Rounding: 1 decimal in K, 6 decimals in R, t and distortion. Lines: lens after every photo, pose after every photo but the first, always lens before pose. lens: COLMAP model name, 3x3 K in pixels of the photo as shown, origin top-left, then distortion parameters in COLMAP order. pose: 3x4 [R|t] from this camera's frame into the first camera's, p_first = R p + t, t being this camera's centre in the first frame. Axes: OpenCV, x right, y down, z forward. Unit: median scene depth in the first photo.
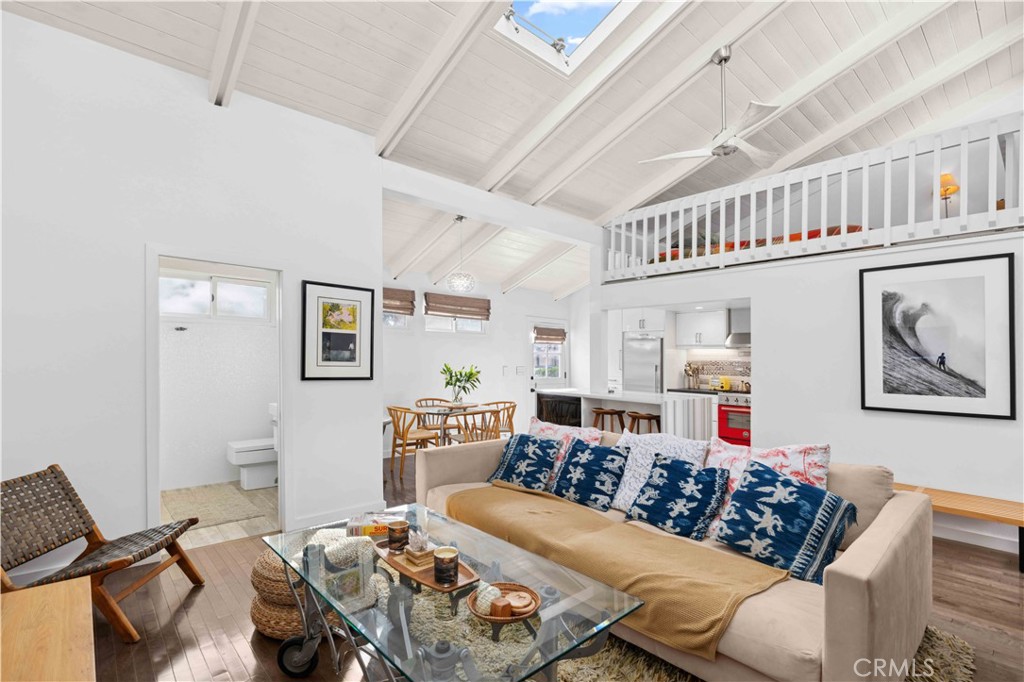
lens RADIAL K [[473.1, 0, 506.3], [0, 473.1, 360.0], [0, 0, 1]] dist [0.004947, -0.002065]
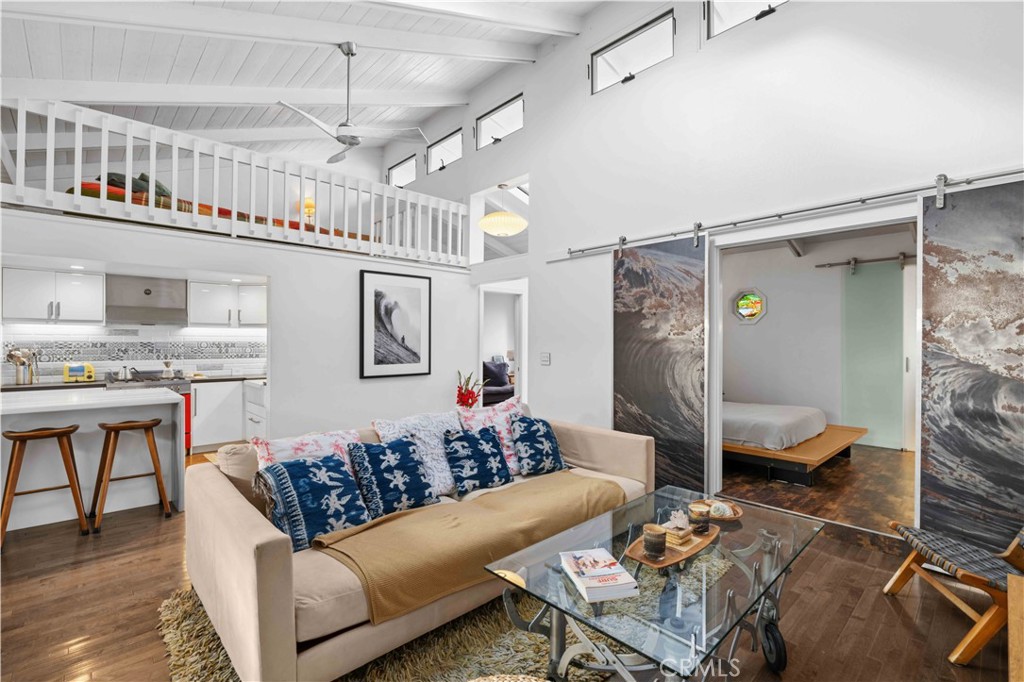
lens RADIAL K [[473.1, 0, 514.9], [0, 473.1, 339.3], [0, 0, 1]] dist [0.004947, -0.002065]
pose [[-0.025672, -0.010535, 0.999615, -0.544076], [0.002653, 0.999940, 0.010607, -0.015702], [-0.999667, 0.002924, -0.025643, 0.620505]]
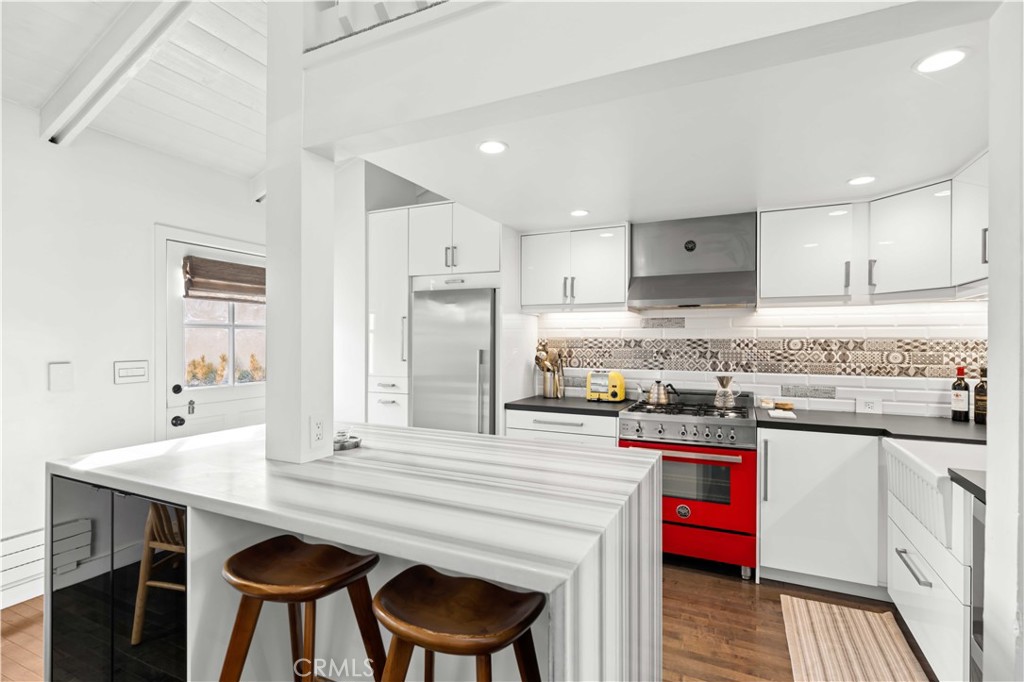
lens RADIAL K [[473.1, 0, 518.3], [0, 473.1, 344.9], [0, 0, 1]] dist [0.004947, -0.002065]
pose [[0.916642, -0.016778, 0.399358, 0.319832], [0.013282, 0.999845, 0.011520, 0.002089], [-0.399489, -0.005255, 0.916723, 1.078001]]
